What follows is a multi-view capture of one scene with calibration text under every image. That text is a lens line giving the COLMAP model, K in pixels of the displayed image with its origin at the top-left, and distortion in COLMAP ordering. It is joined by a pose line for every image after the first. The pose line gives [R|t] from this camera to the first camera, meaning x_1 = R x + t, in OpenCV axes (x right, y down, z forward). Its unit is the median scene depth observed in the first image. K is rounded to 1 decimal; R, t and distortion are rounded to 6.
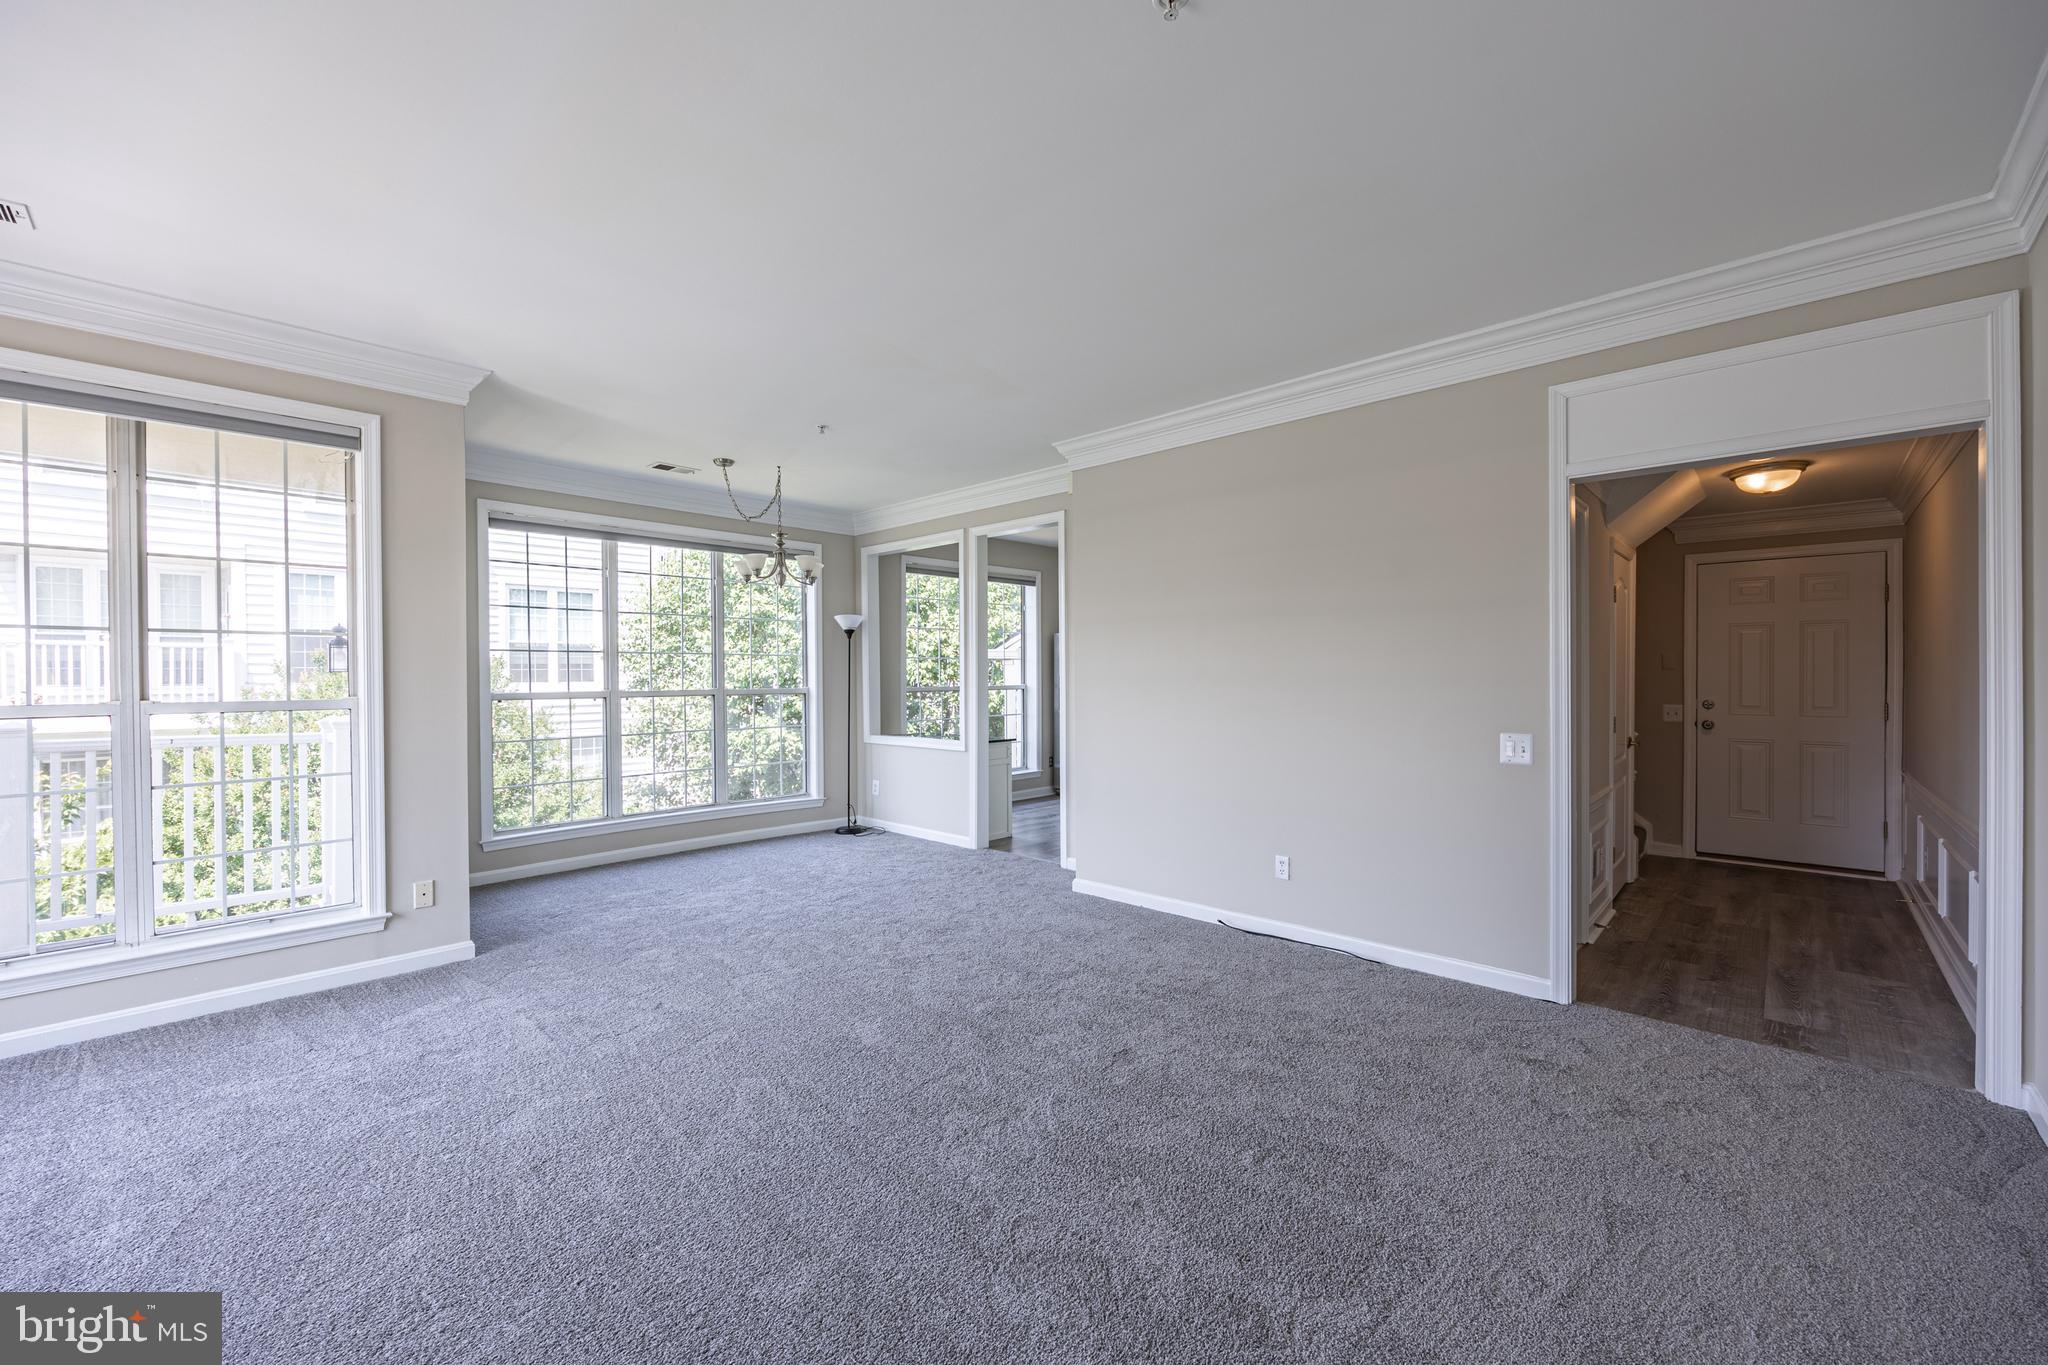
lens RADIAL K [[815.8, 0, 1015.3], [0, 815.8, 680.3], [0, 0, 1]] dist [-0.004572, 0.000176]
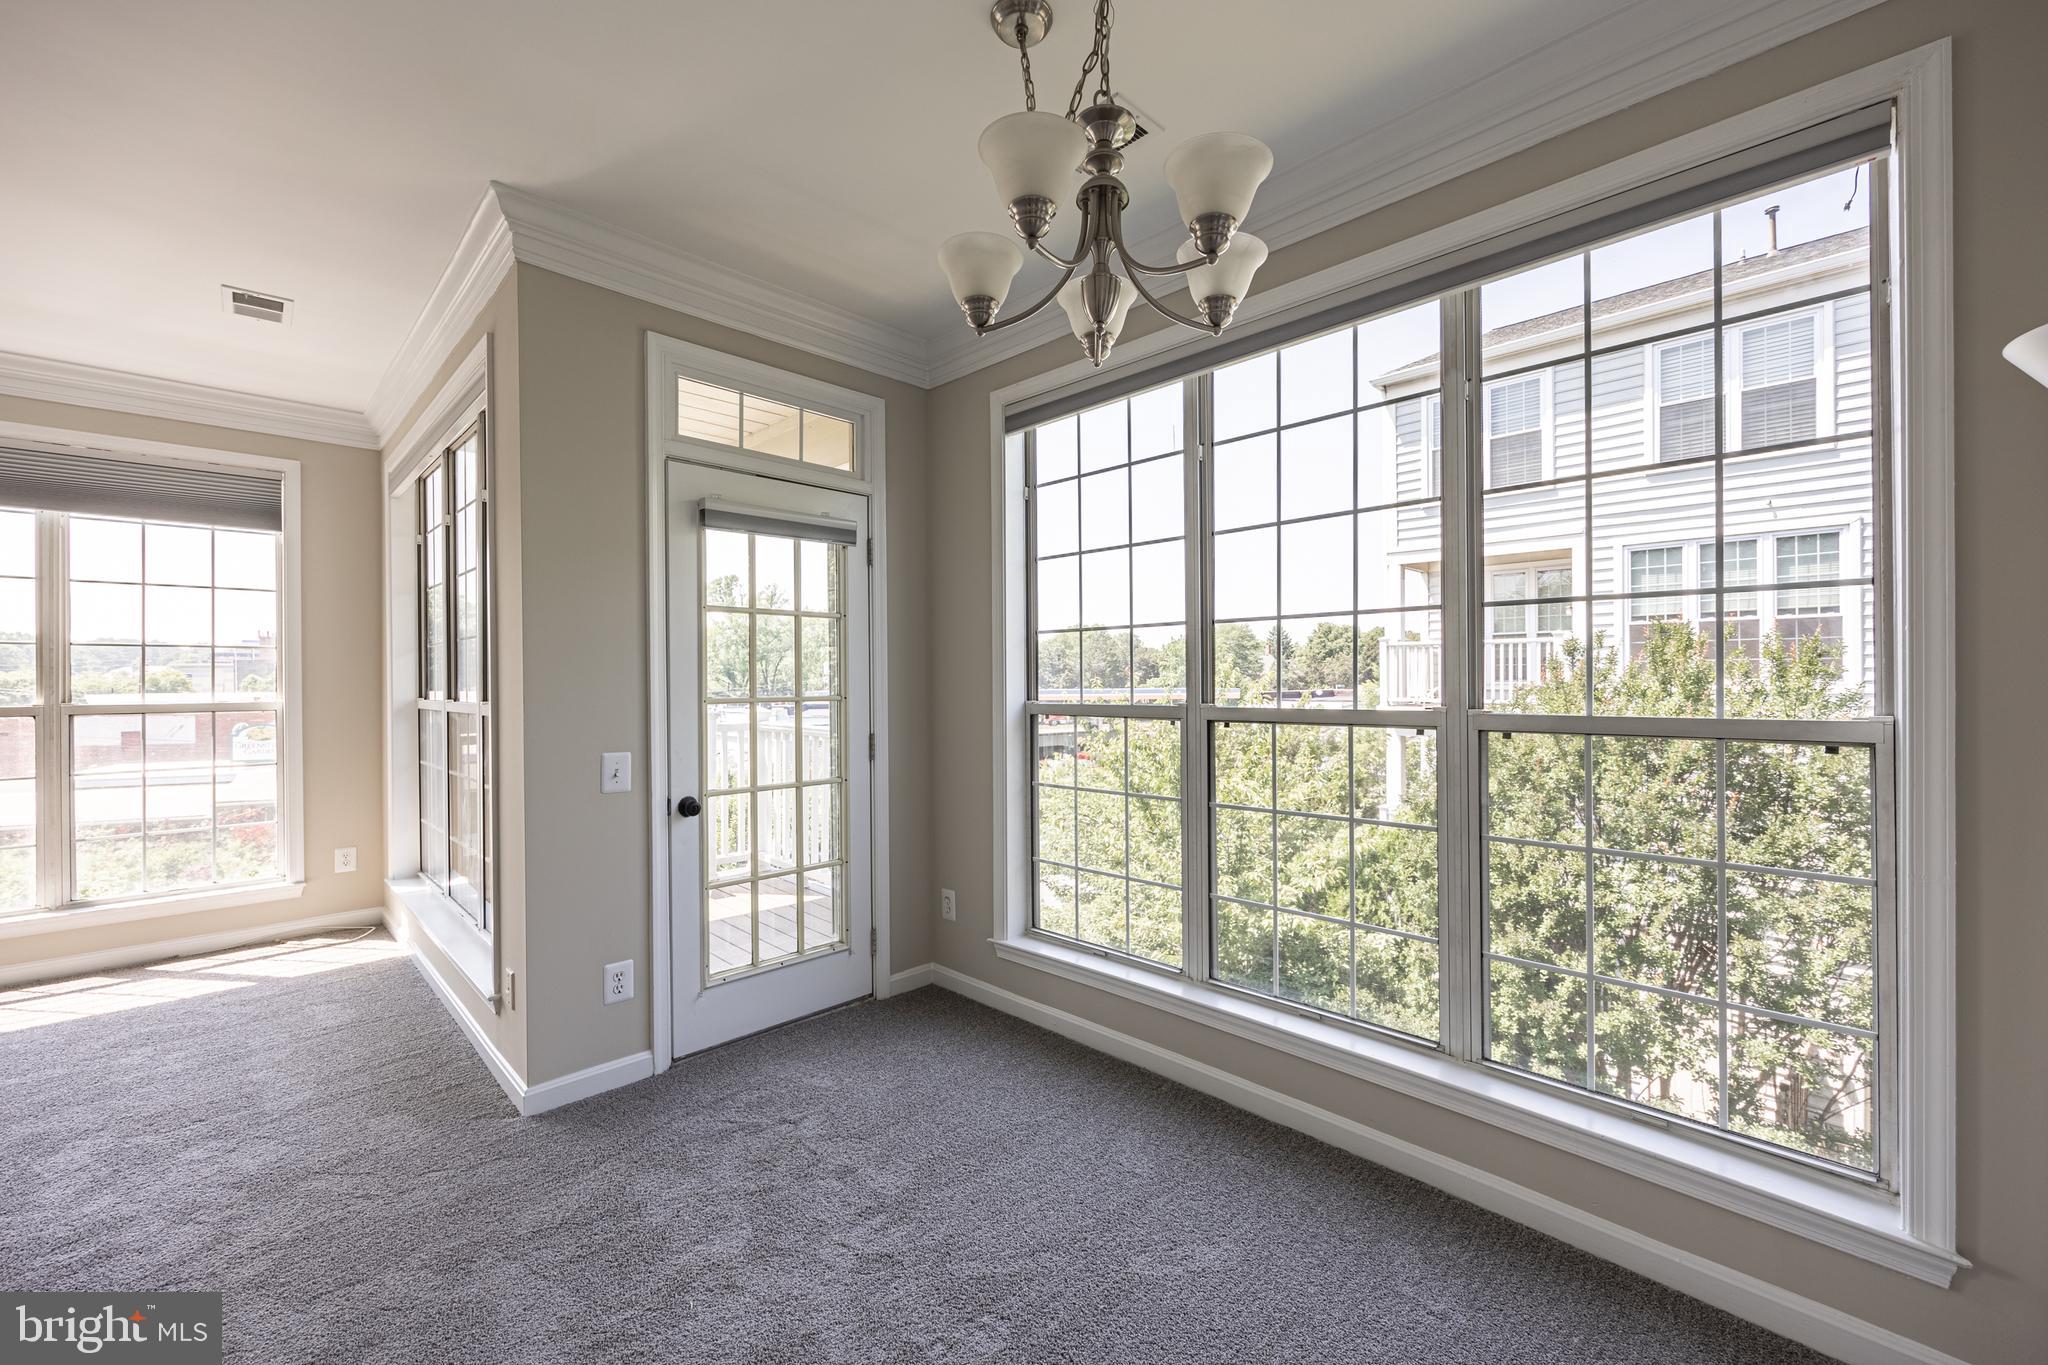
lens RADIAL K [[815.8, 0, 1020.8], [0, 815.8, 682.2], [0, 0, 1]] dist [-0.004572, 0.000176]
pose [[-0.033647, 0.009725, -0.999386, -0.029803], [0.000469, 0.999953, 0.009715, -0.005536], [0.999434, -0.000142, -0.033650, 1.031386]]
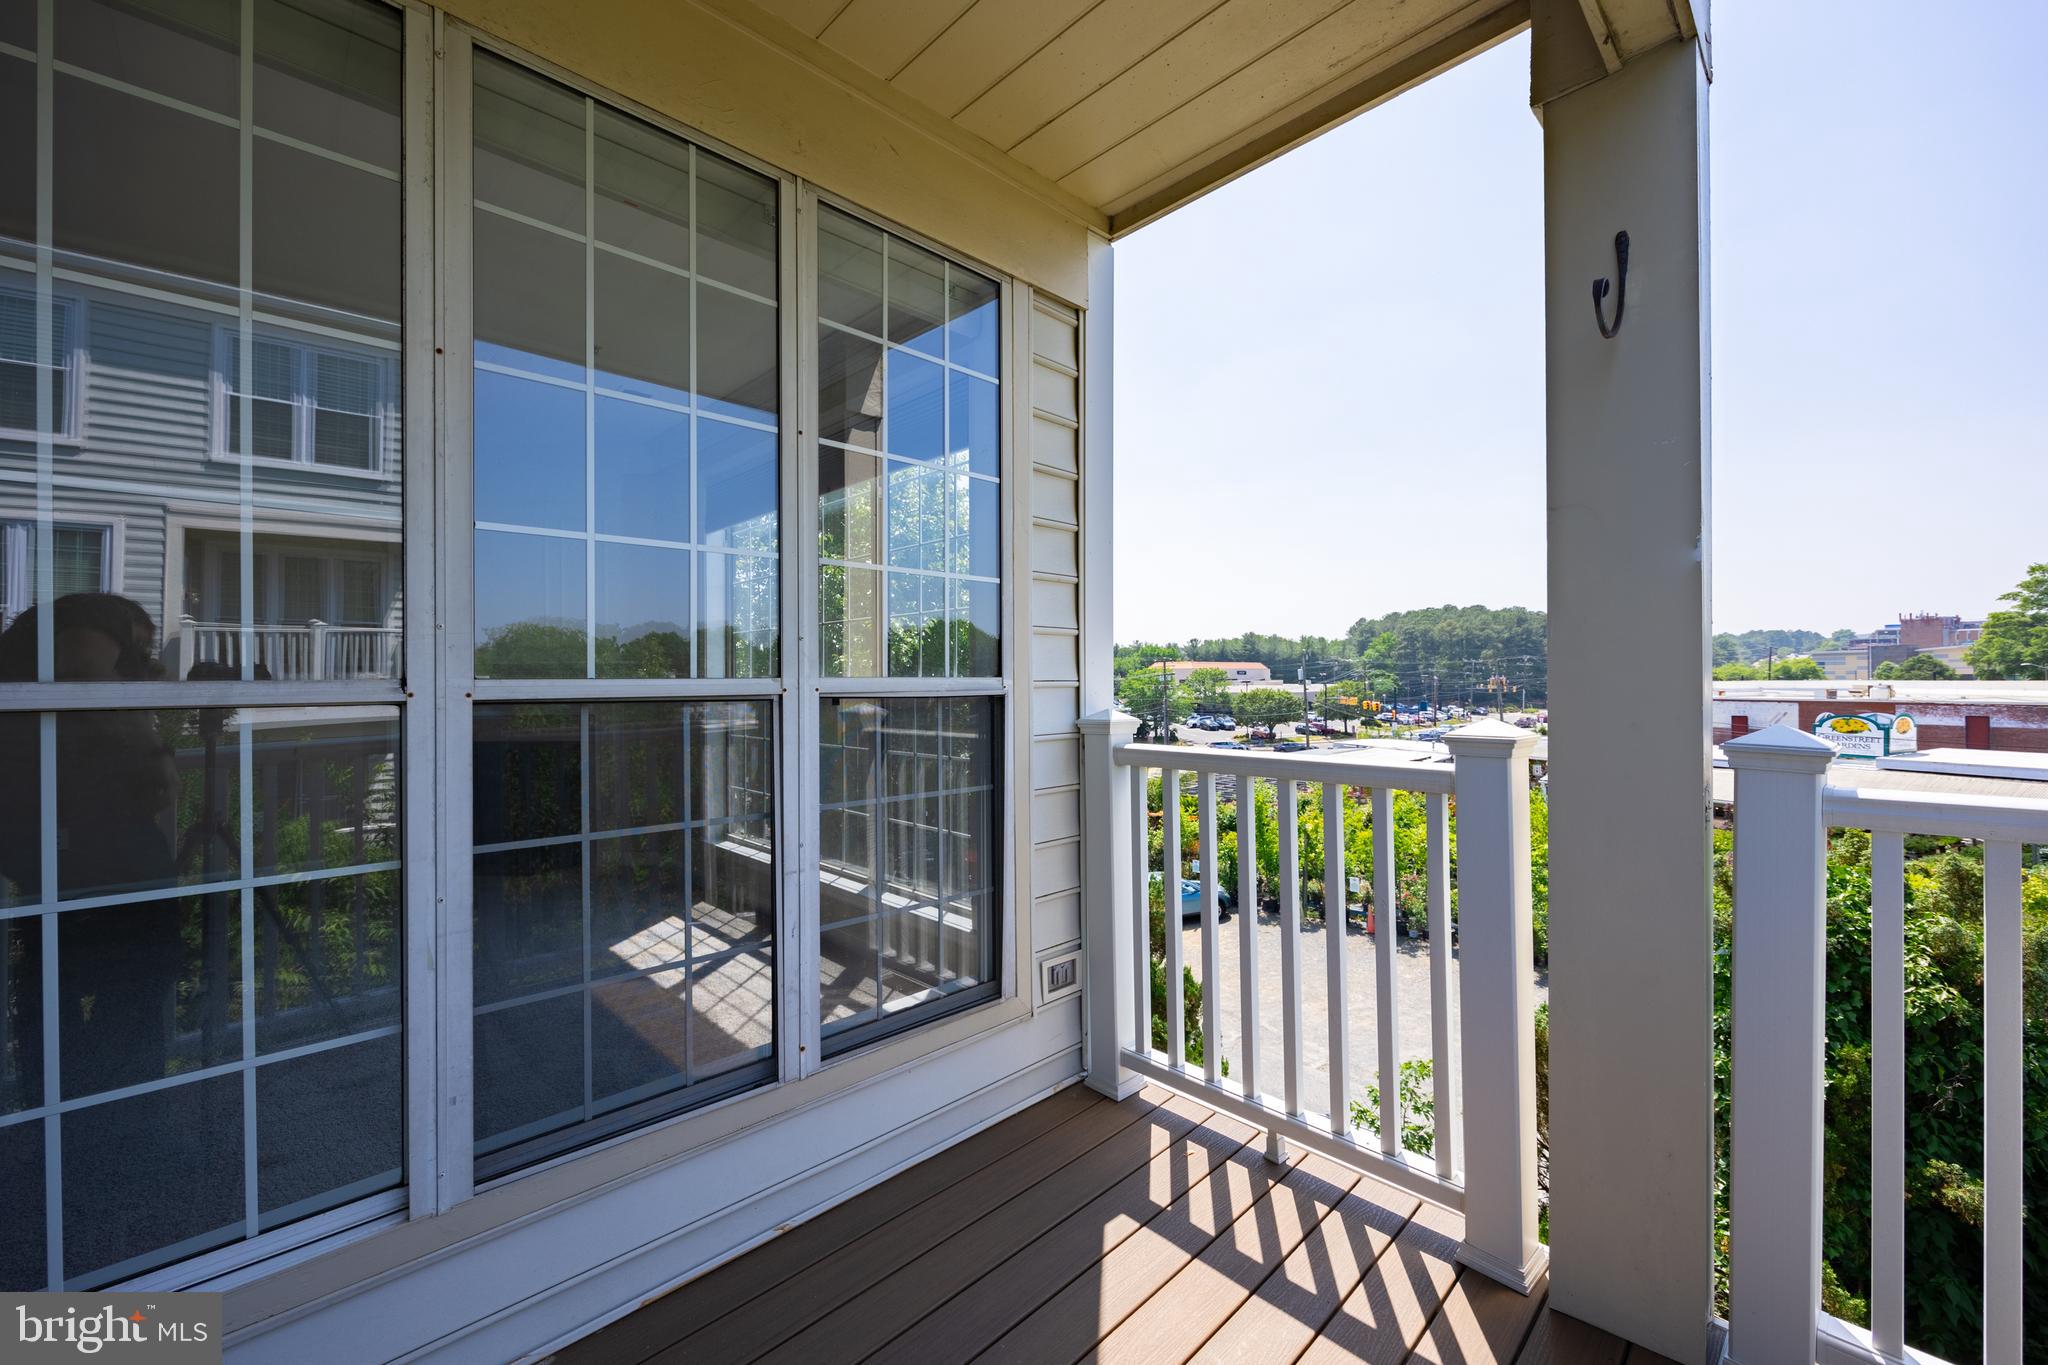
lens RADIAL K [[815.8, 0, 1008.8], [0, 815.8, 675.7], [0, 0, 1]] dist [-0.004572, 0.000176]
pose [[-0.998549, 0.013009, 0.052262, -0.857064], [0.013165, 0.999910, 0.002644, 0.018704], [-0.052223, 0.003328, -0.998630, 0.863021]]
